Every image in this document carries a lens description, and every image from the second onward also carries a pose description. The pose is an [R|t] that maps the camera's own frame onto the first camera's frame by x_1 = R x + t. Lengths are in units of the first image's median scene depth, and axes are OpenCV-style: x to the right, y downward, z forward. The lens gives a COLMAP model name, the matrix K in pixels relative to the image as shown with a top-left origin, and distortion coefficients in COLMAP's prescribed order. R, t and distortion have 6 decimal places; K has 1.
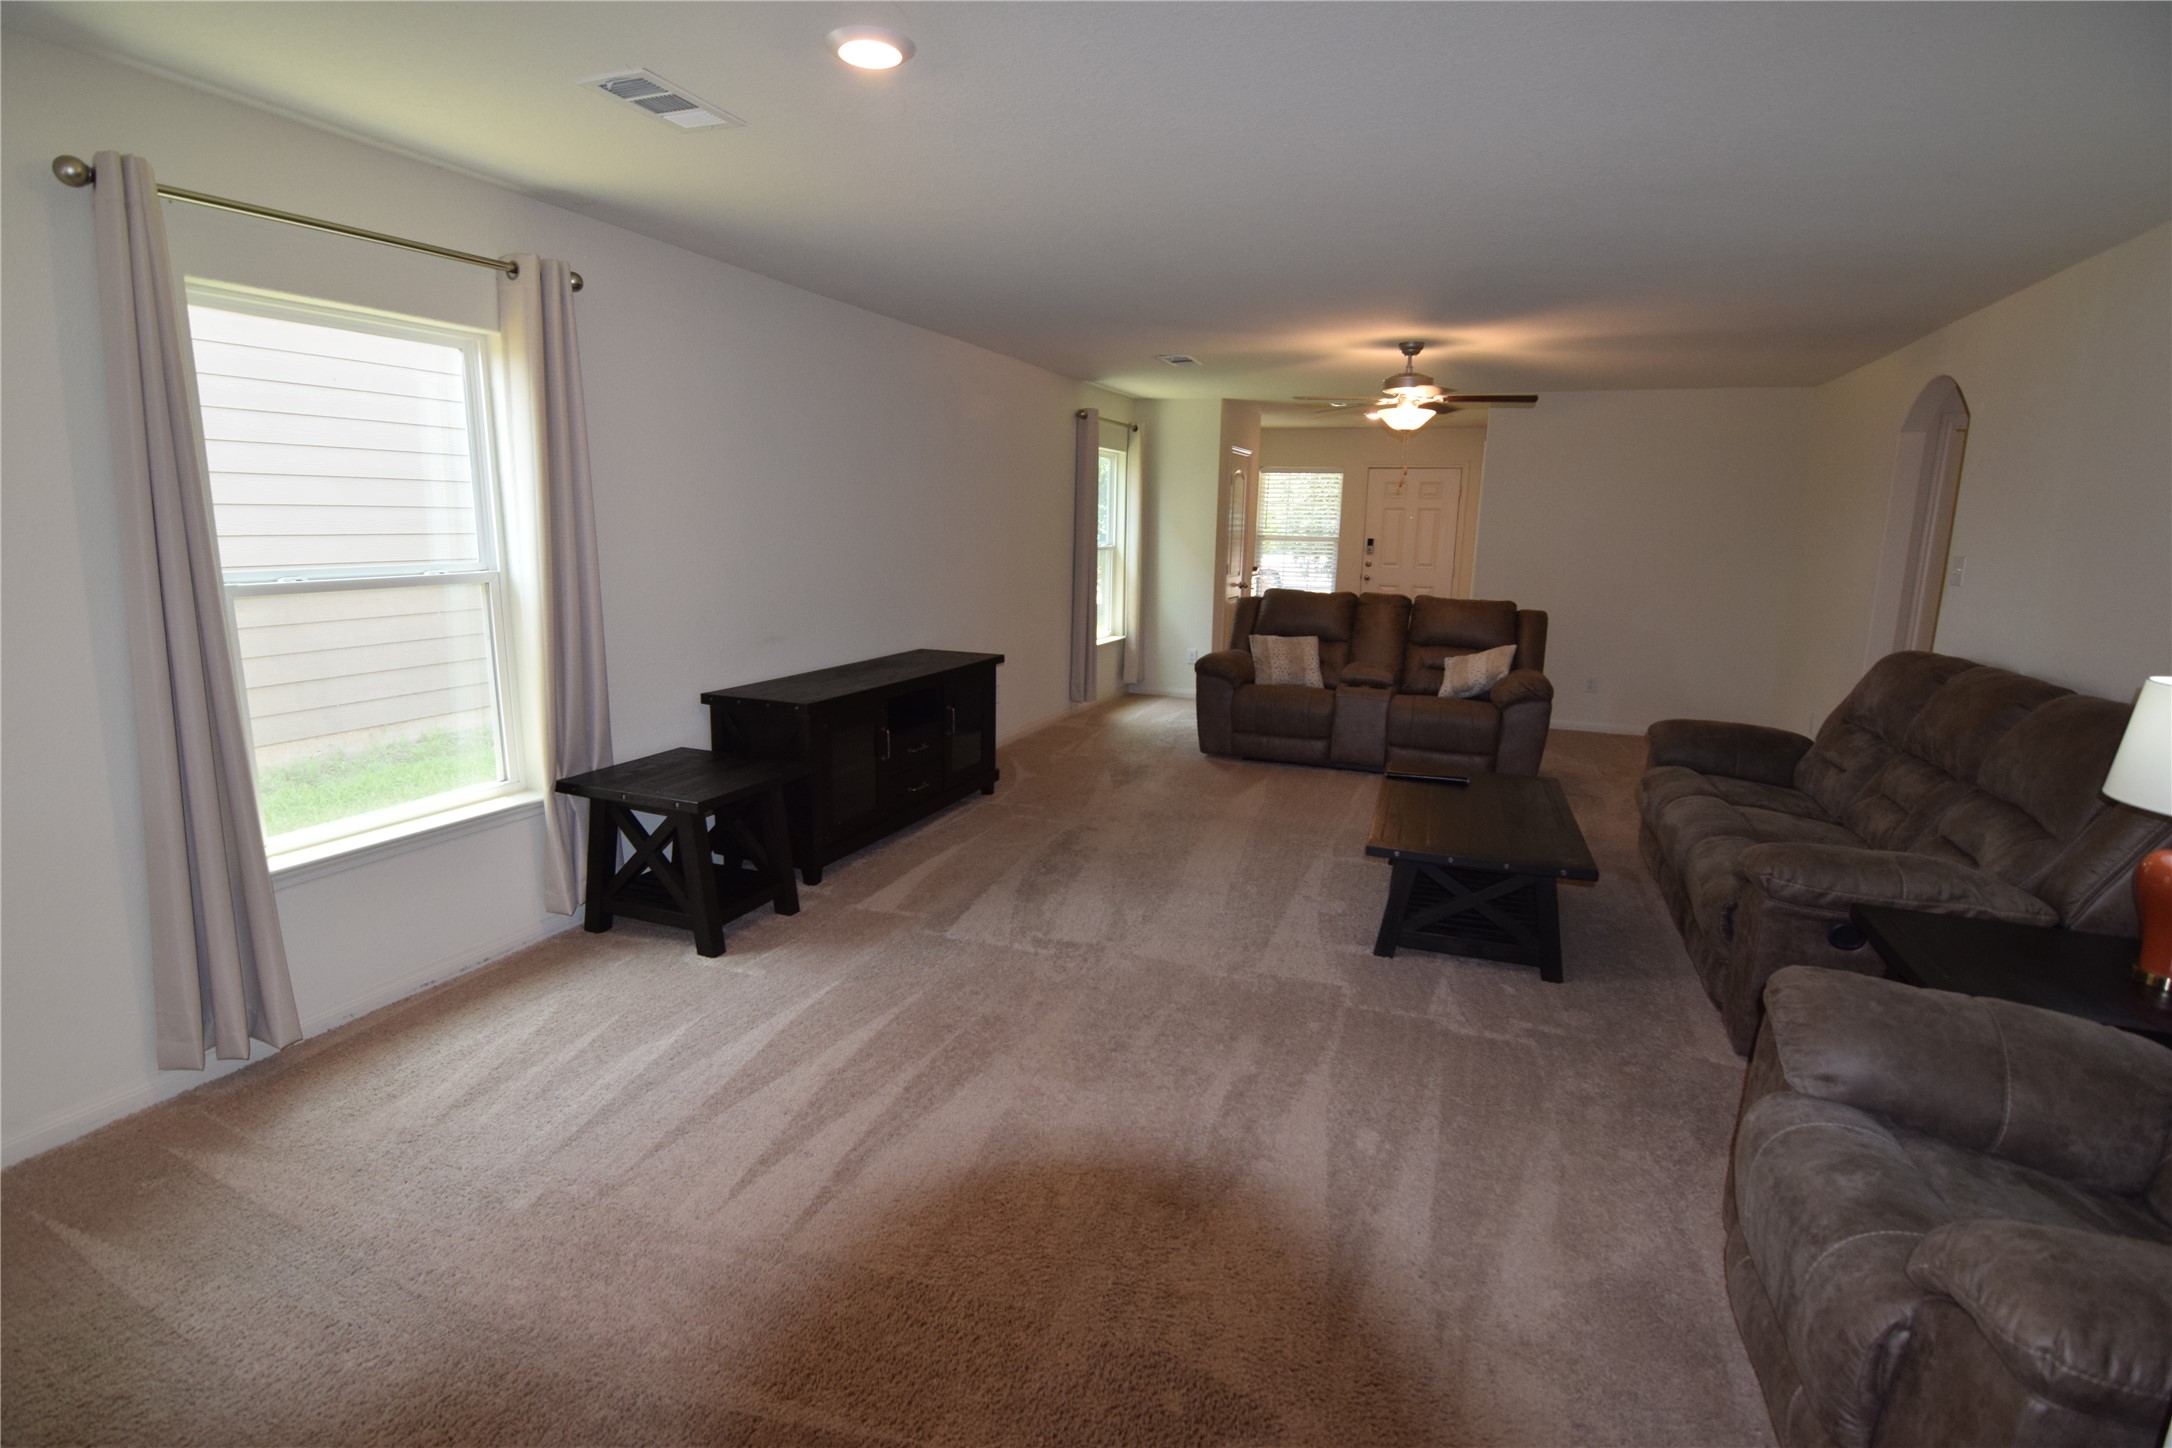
lens RADIAL K [[1047.6, 0, 1083.5], [0, 1047.6, 716.9], [0, 0, 1]] dist [-0.000219, 0.000287]
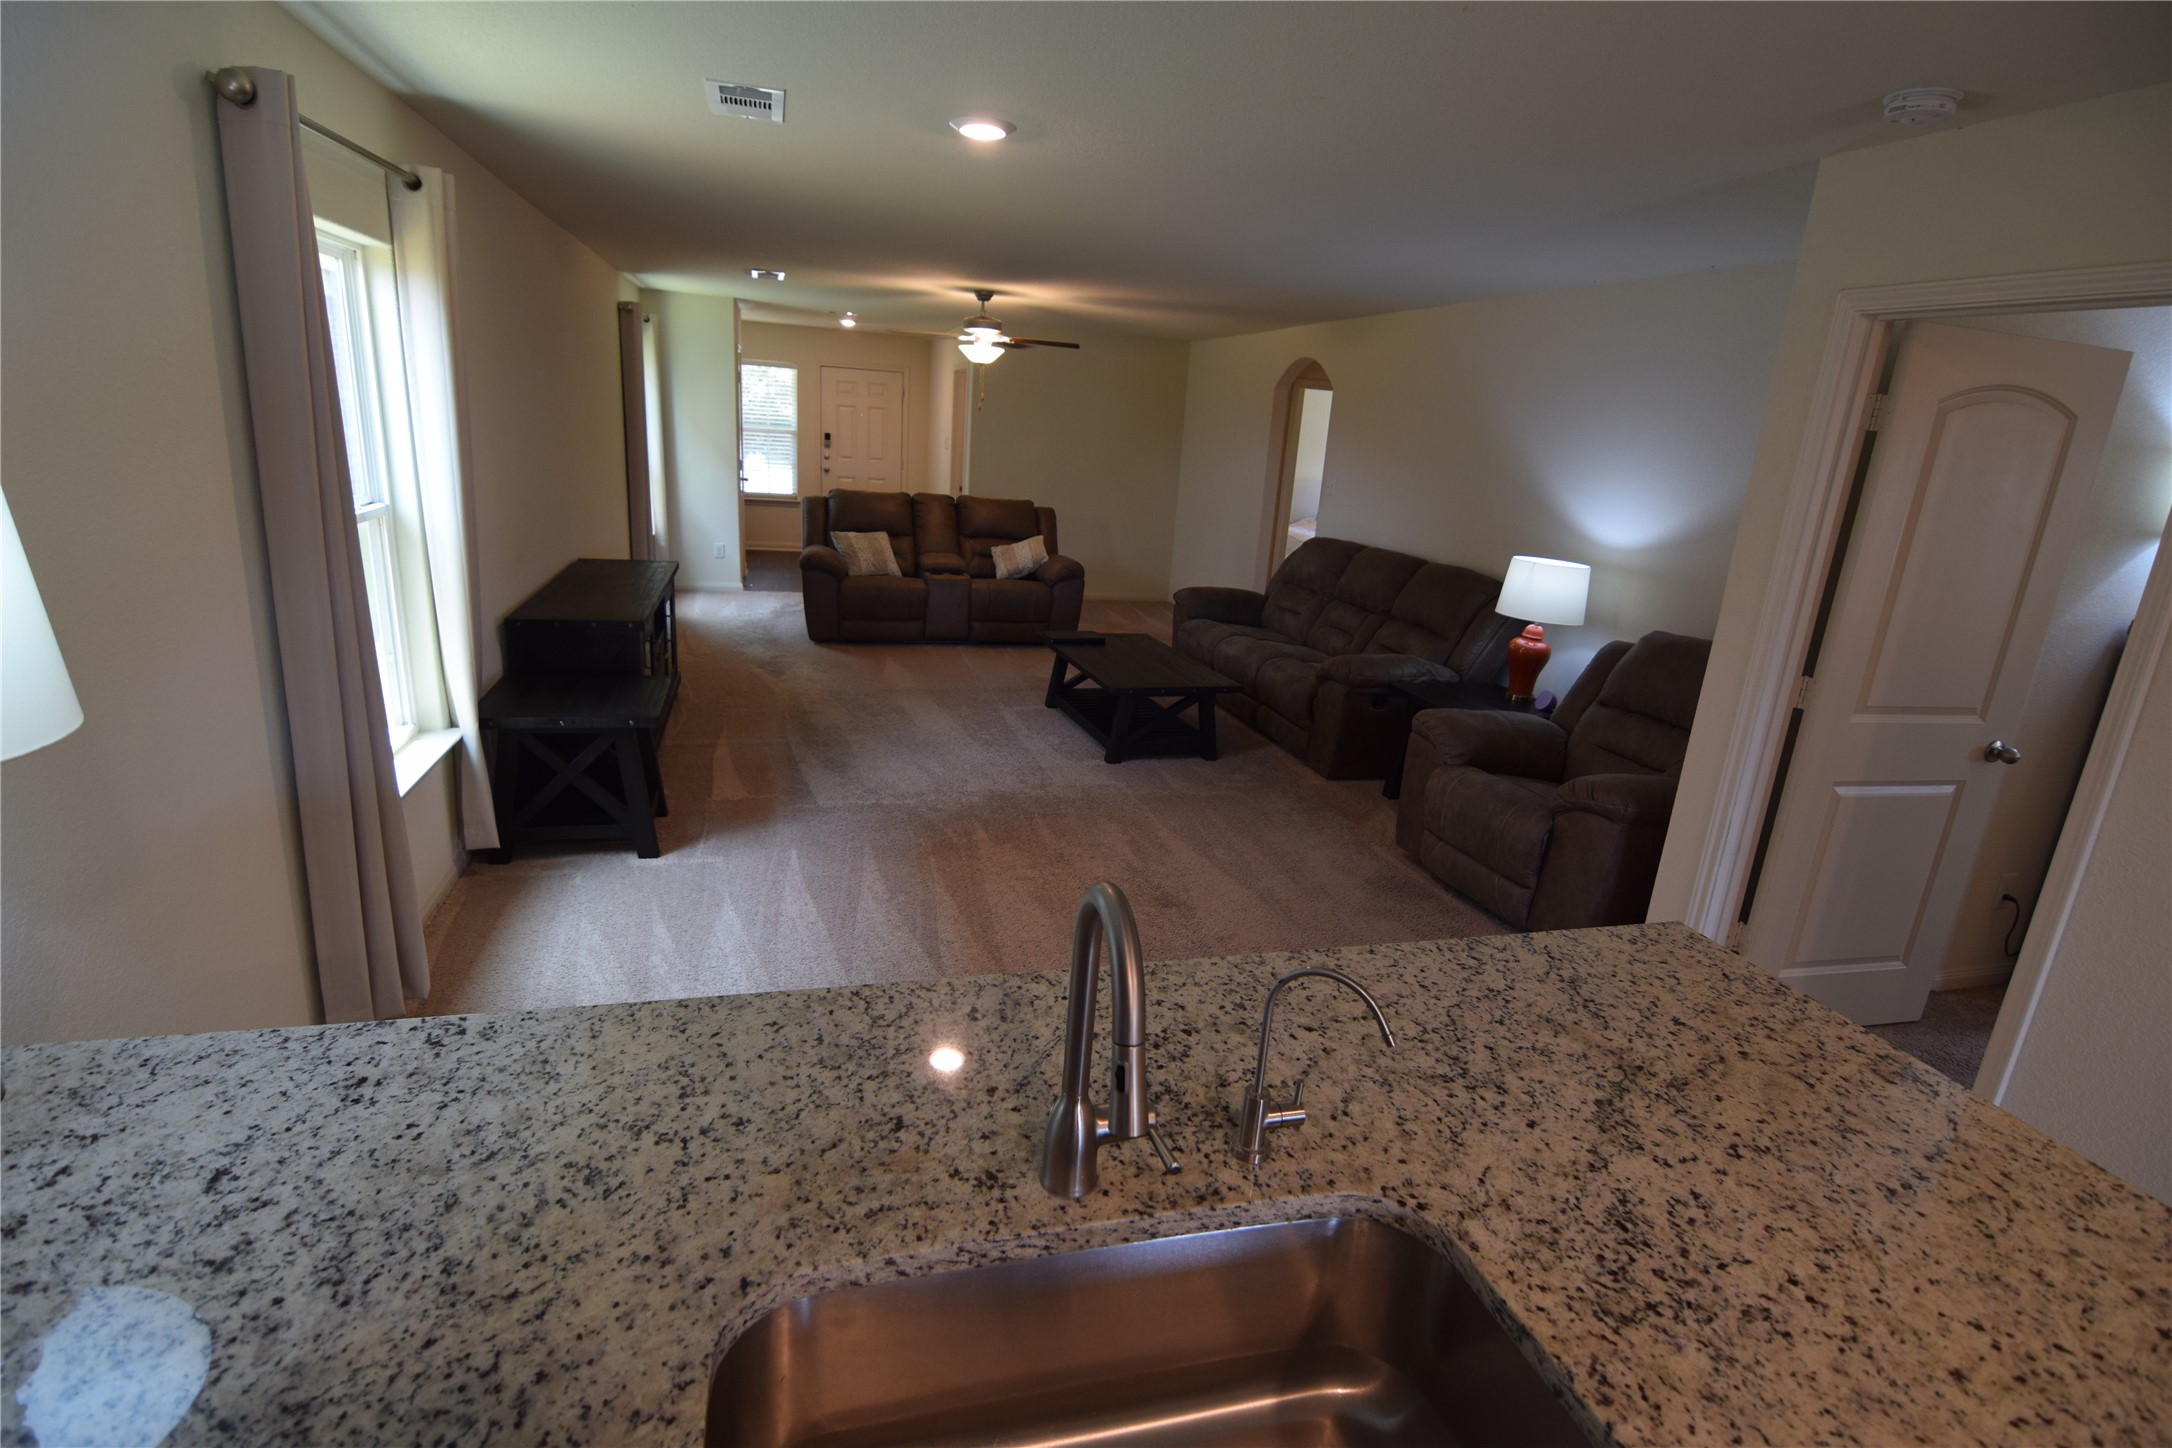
lens RADIAL K [[1047.6, 0, 1073.0], [0, 1047.6, 718.7], [0, 0, 1]] dist [-0.000219, 0.000287]
pose [[0.794301, -0.130444, 0.593355, -0.462417], [0.058487, 0.988559, 0.139031, -0.029228], [-0.604702, -0.075729, 0.792843, -0.086575]]
